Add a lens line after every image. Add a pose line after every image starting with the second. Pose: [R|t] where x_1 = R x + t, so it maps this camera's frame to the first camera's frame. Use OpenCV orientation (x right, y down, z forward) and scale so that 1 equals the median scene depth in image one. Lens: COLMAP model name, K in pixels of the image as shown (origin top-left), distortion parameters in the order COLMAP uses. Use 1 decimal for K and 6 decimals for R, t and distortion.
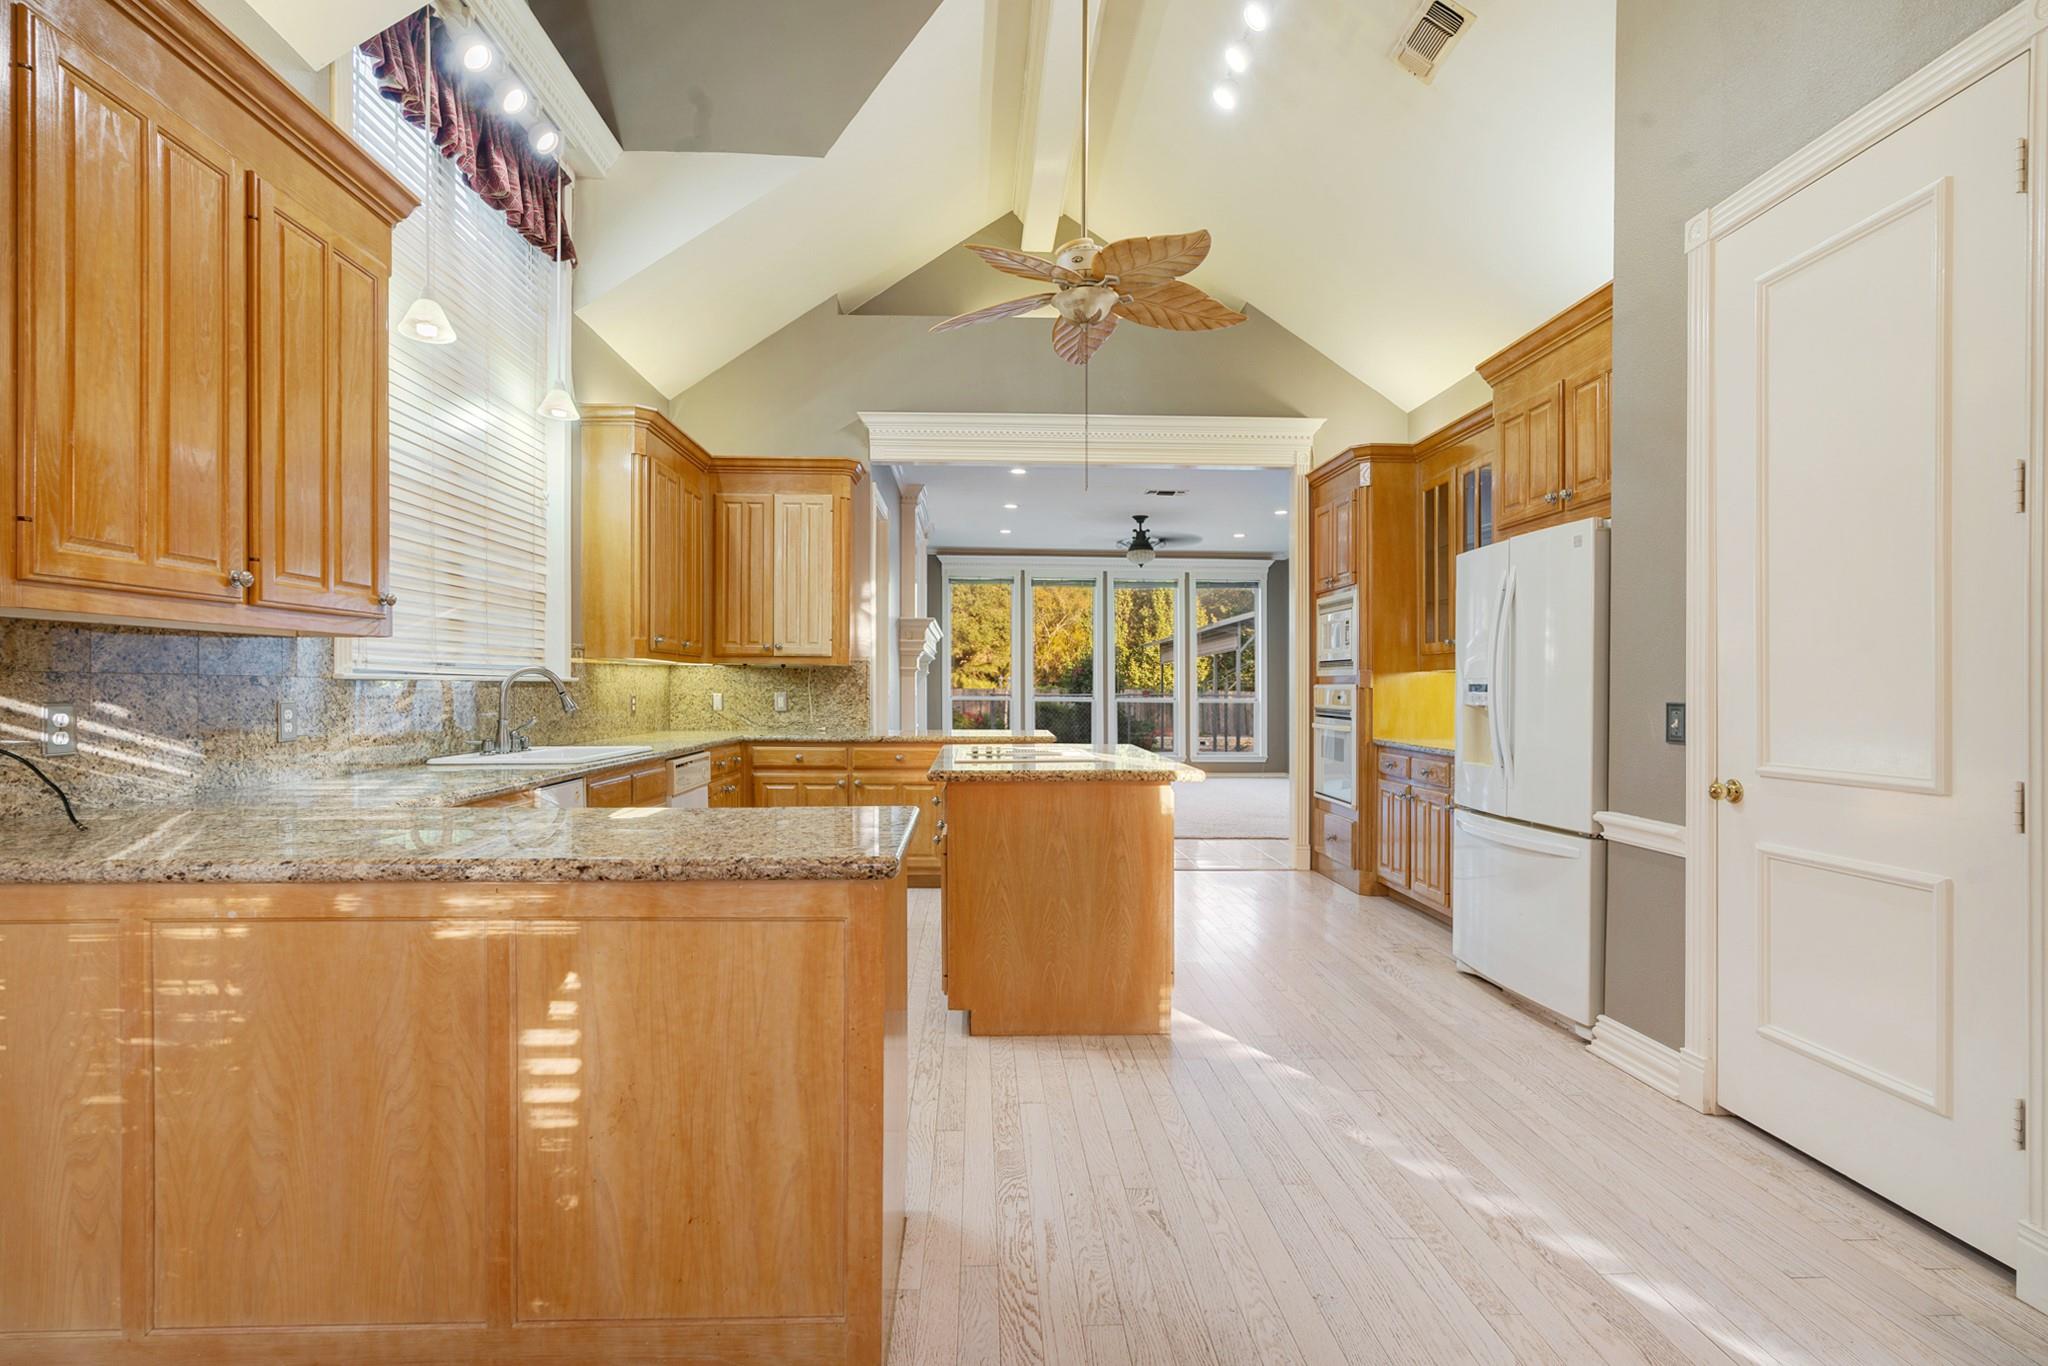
lens RADIAL K [[968.1, 0, 1034.3], [0, 968.1, 685.6], [0, 0, 1]] dist [0.001245, 0.000650]
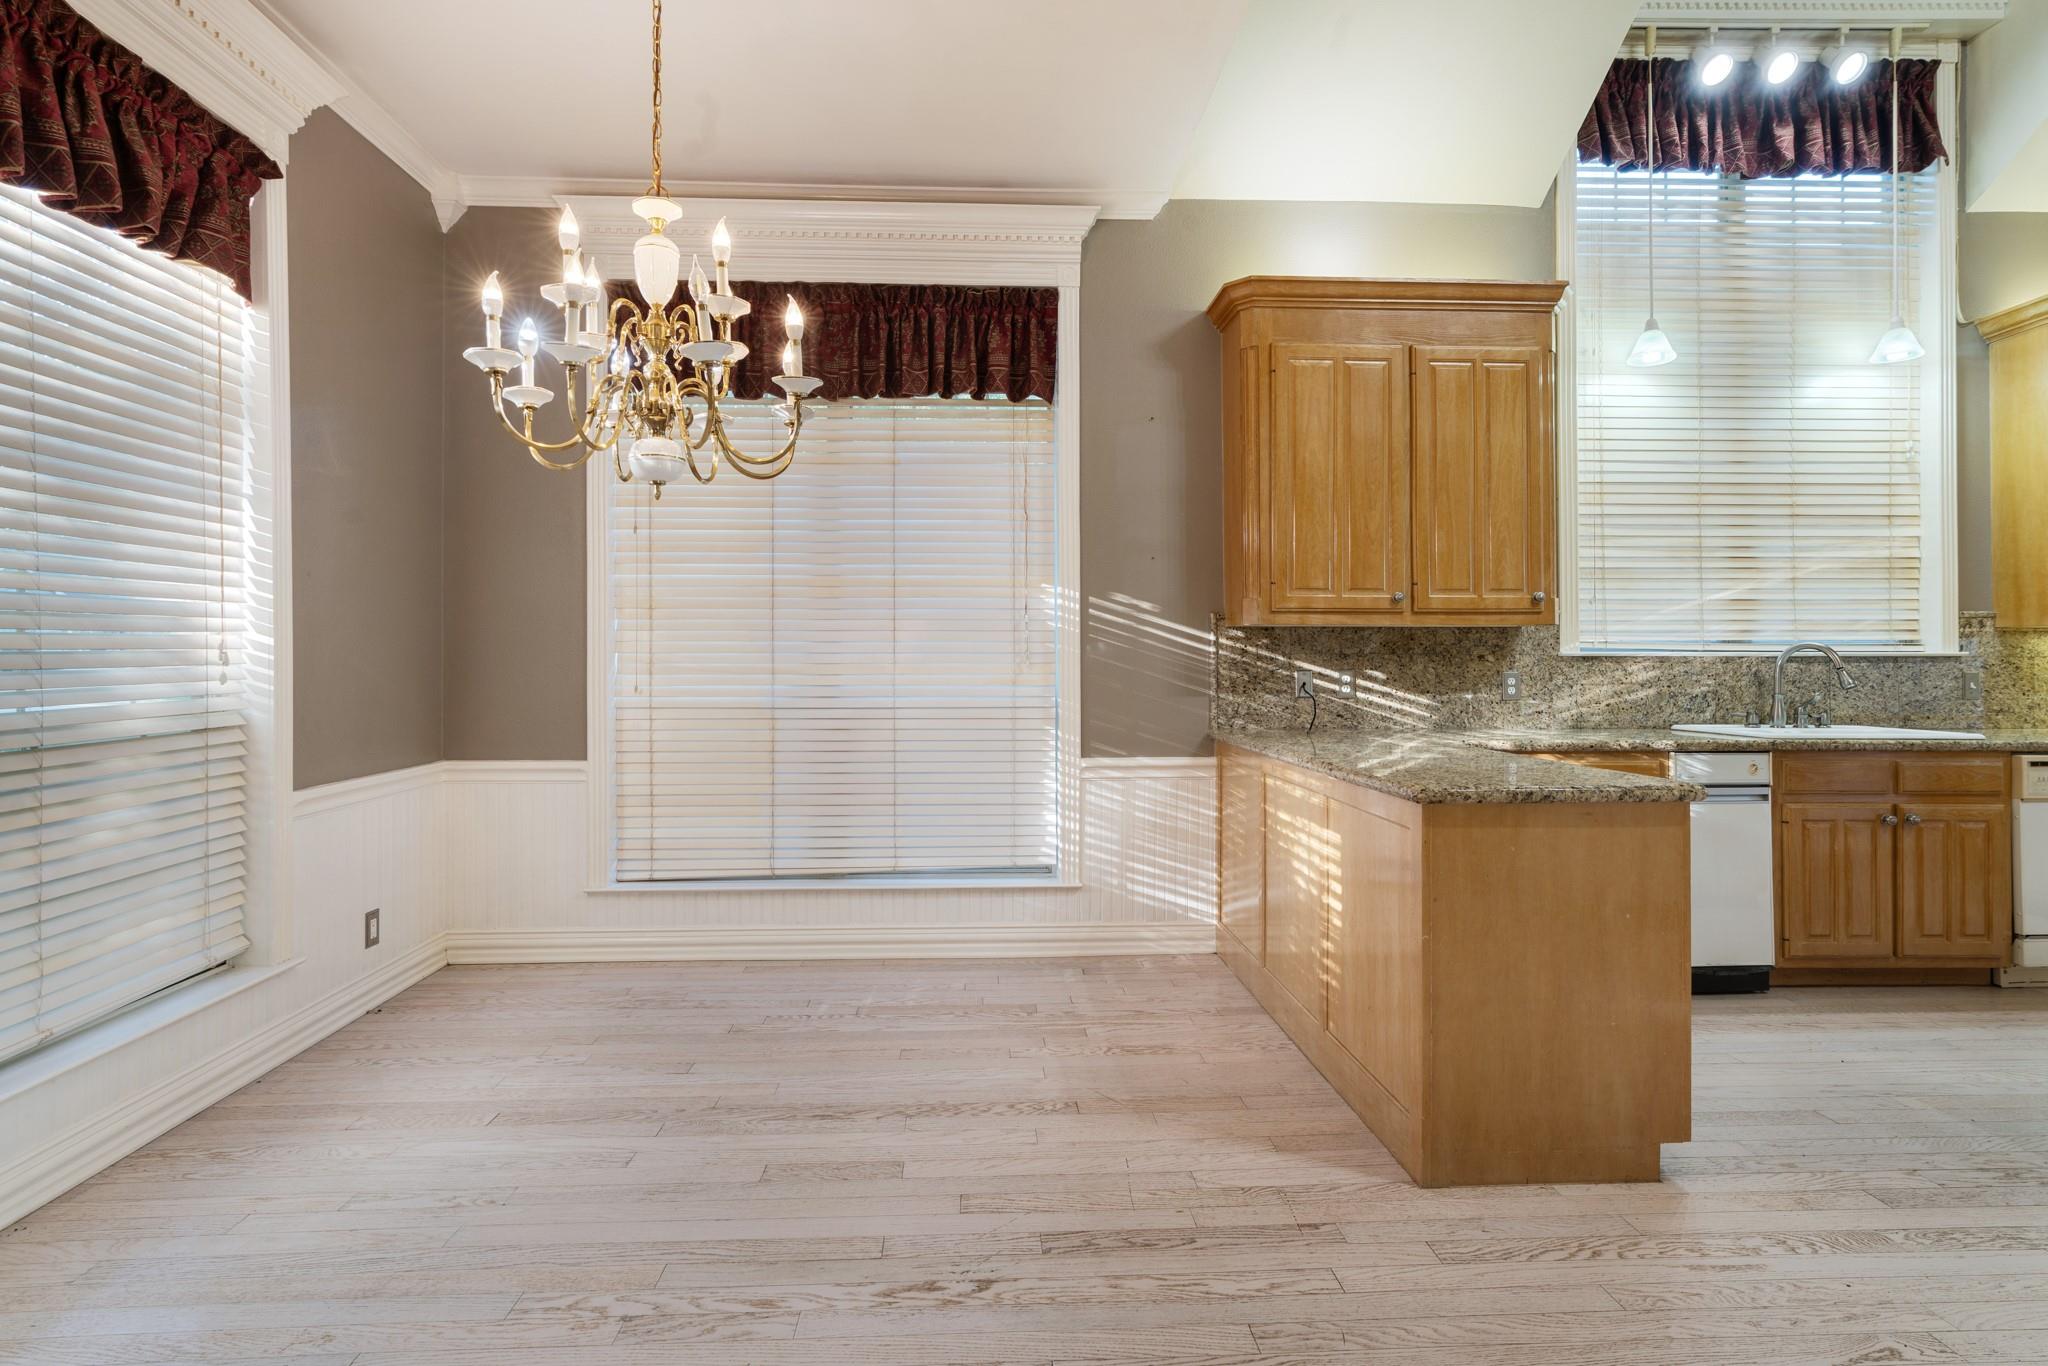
lens RADIAL K [[1158.4, 0, 1034.2], [0, 1158.4, 666.0], [0, 0, 1]] dist [-0.008449, -0.000306]
pose [[-0.004720, 0.002492, -0.999986, 1.085530], [0.001940, 0.999995, 0.002483, 0.002350], [0.999987, -0.001928, -0.004725, 0.349023]]
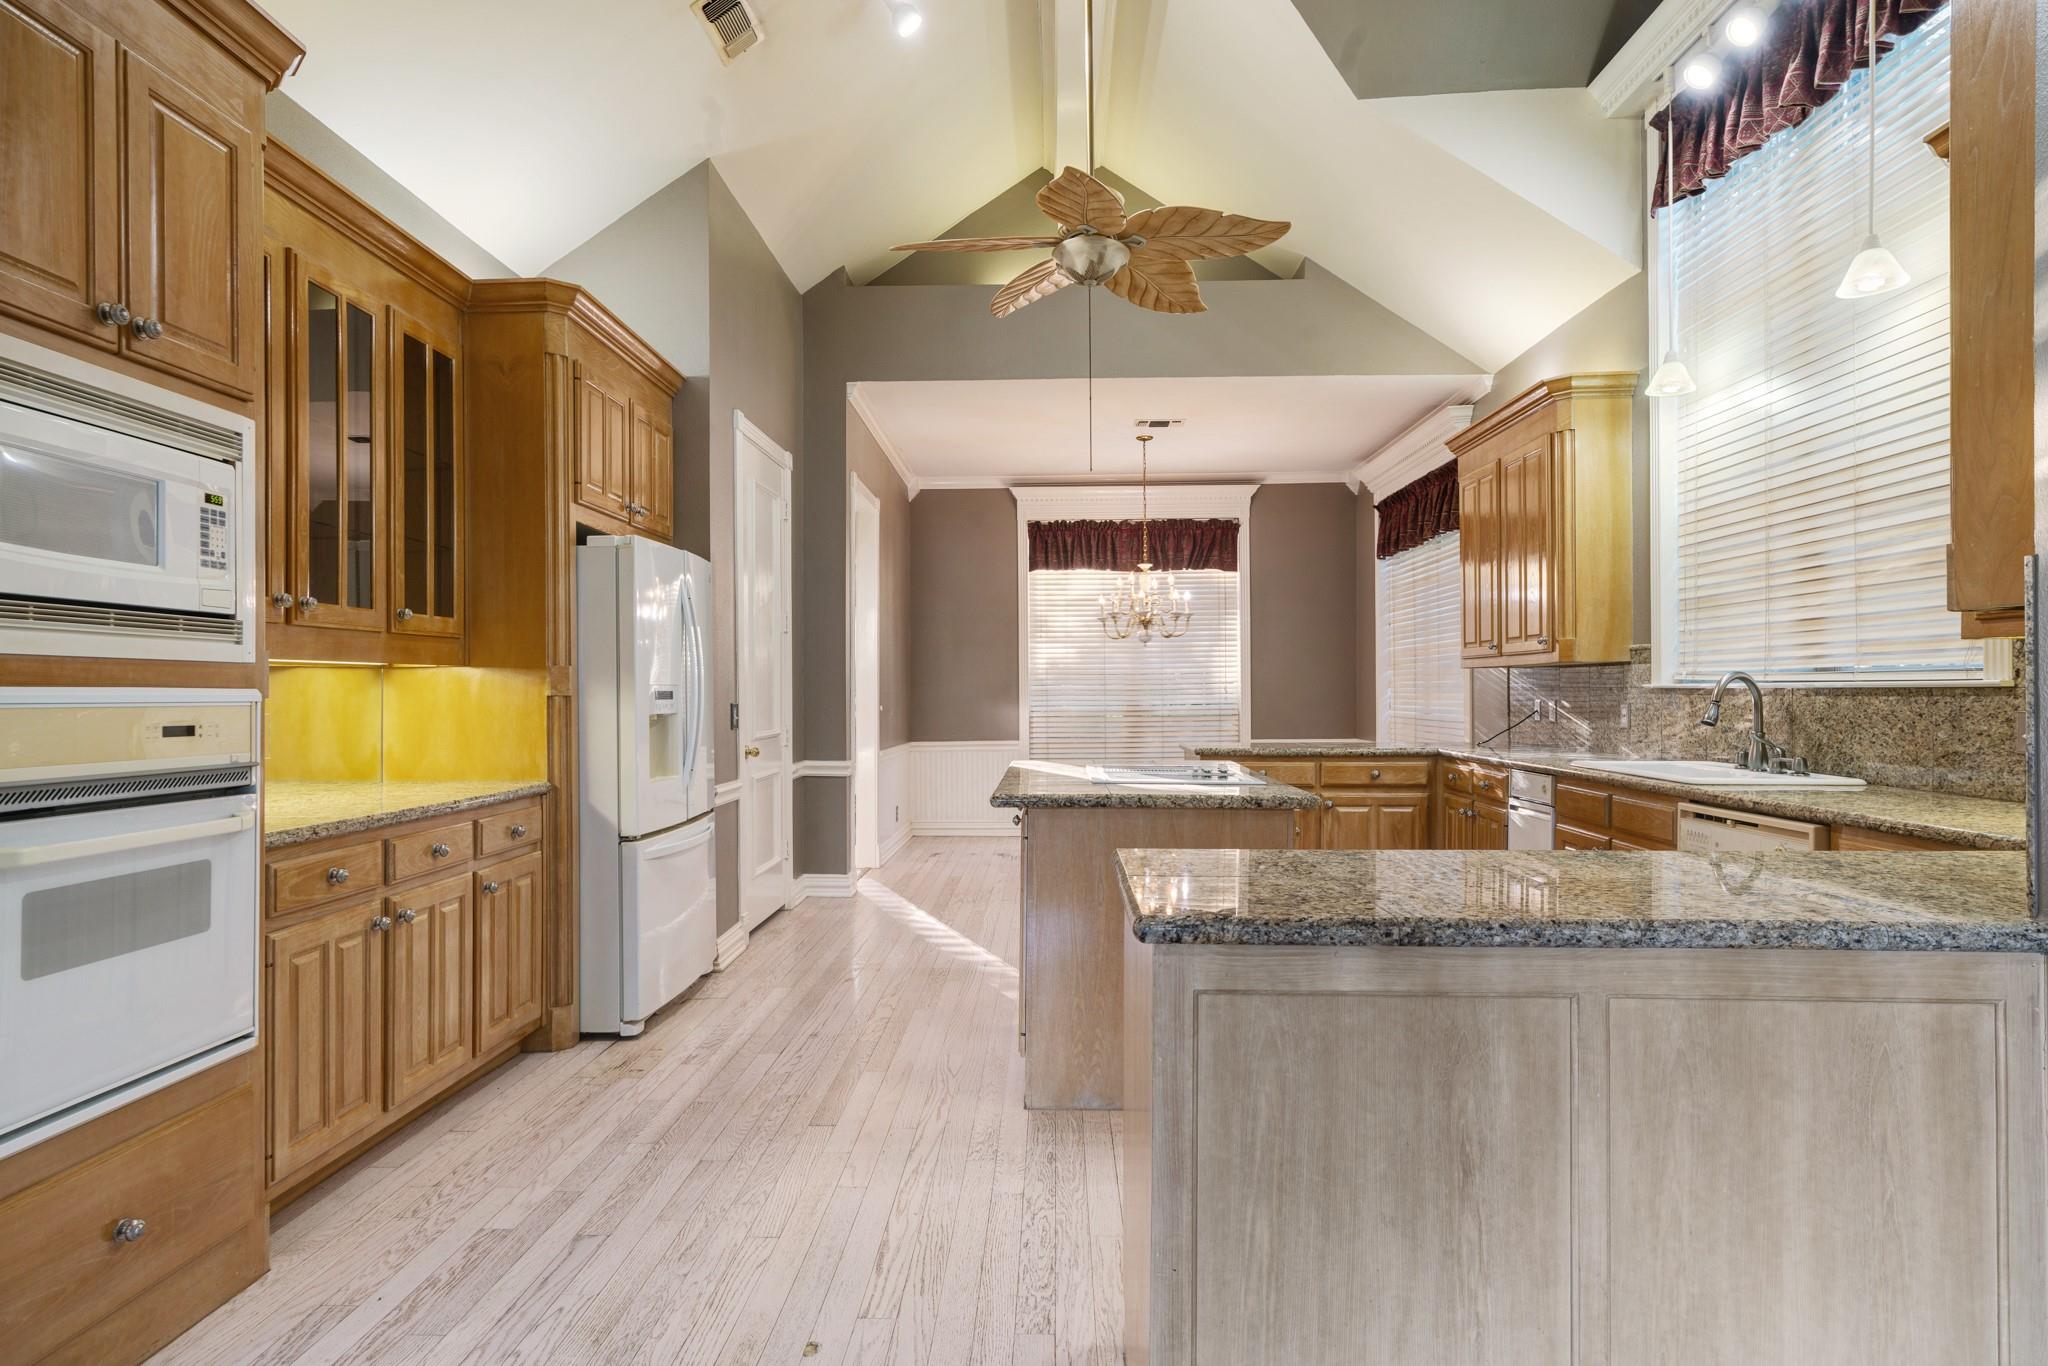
lens RADIAL K [[1105.6, 0, 1032.9], [0, 1105.6, 686.0], [0, 0, 1]] dist [0.002423, 0.001146]
pose [[-0.996921, 0.000700, 0.078414, 0.047425], [0.000174, 0.999977, -0.006720, 0.001061], [-0.078417, -0.006685, -0.996898, 3.289886]]
